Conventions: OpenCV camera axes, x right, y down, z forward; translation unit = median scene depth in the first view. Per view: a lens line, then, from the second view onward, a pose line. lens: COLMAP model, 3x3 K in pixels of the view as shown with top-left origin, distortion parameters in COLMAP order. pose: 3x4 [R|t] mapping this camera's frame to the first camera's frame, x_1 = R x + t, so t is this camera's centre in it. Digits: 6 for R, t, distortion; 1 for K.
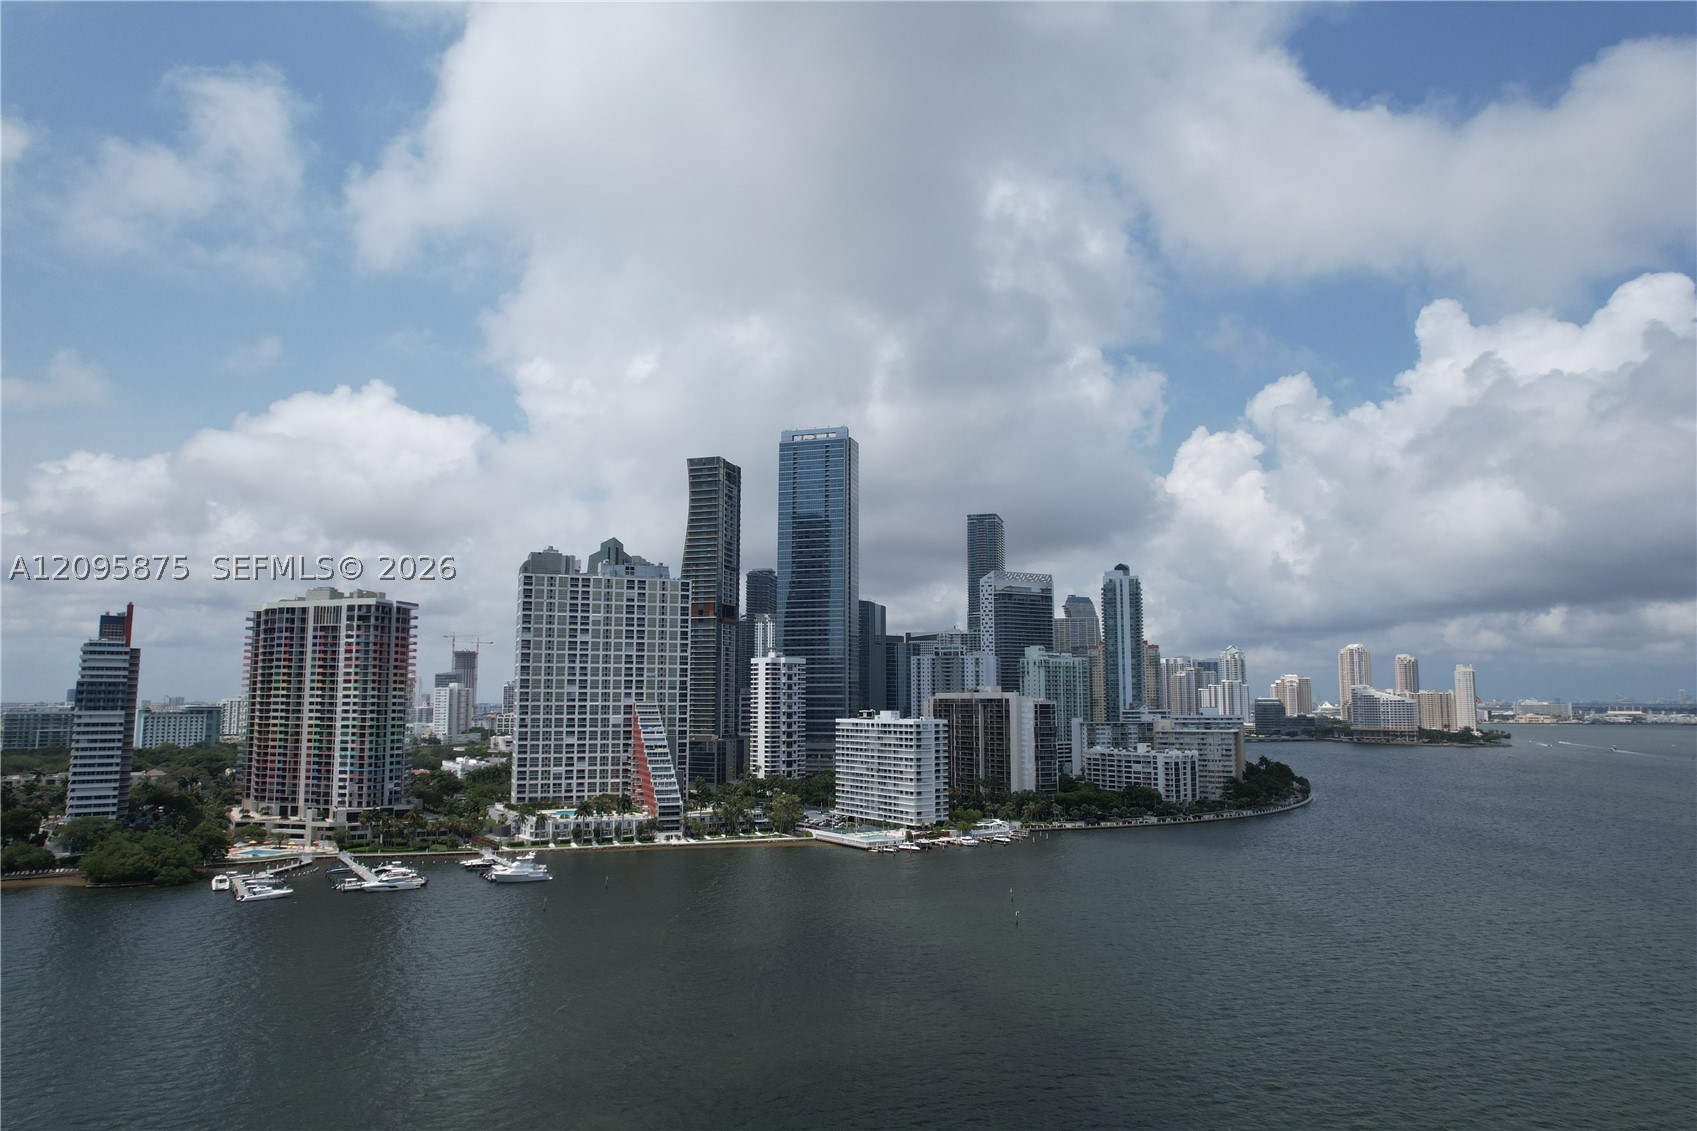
lens RADIAL K [[1094.4, 0, 856.5], [0, 1094.4, 583.8], [0, 0, 1]] dist [-0.082777, 0.081237]
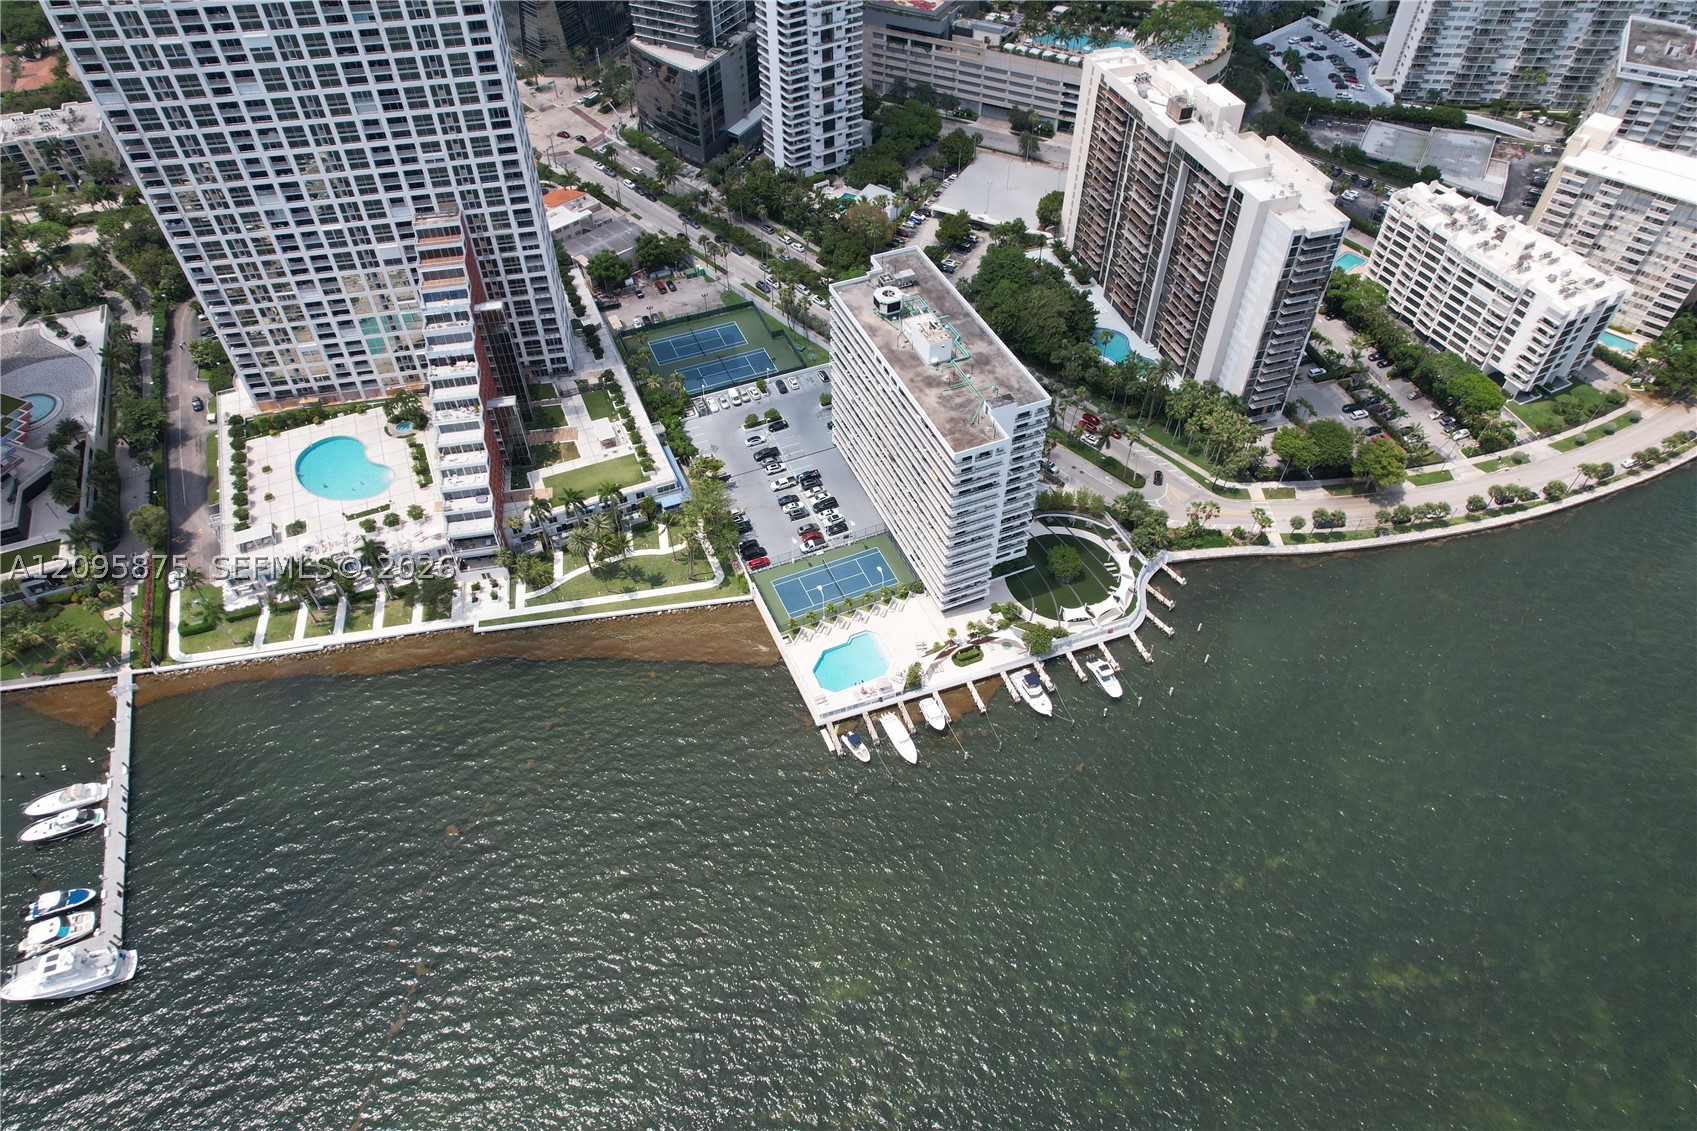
lens RADIAL K [[1094.4, 0, 856.5], [0, 1094.4, 583.8], [0, 0, 1]] dist [-0.082777, 0.081237]
pose [[0.981238, 0.141295, -0.131175, 0.070729], [0.023277, 0.588576, 0.808107, -0.174007], [0.191388, -0.795999, 0.574244, 0.643545]]
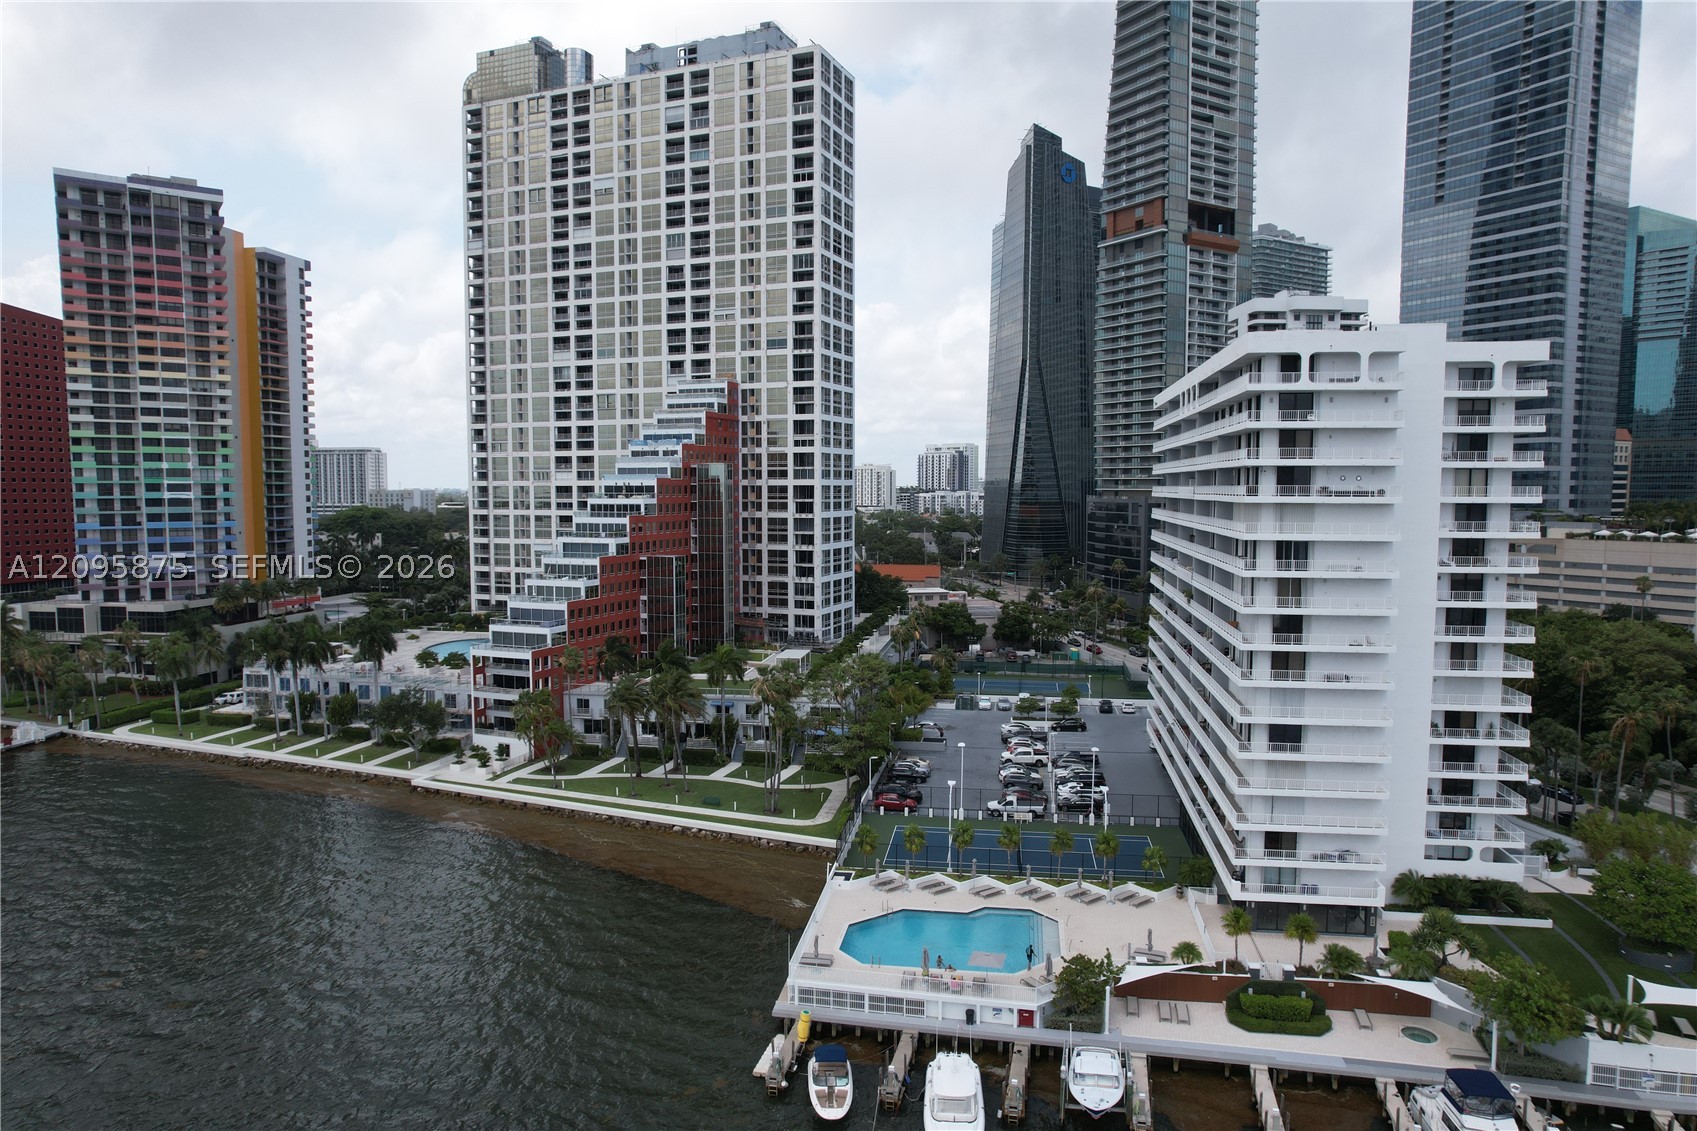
lens RADIAL K [[1086.1, 0, 846.5], [0, 1086.1, 561.4], [0, 0, 1]] dist [-0.033085, 0.000310]
pose [[0.725744, 0.046962, -0.686361, 0.115794], [0.073525, 0.986659, 0.145253, 0.120094], [0.684025, -0.155881, 0.712608, 0.751200]]
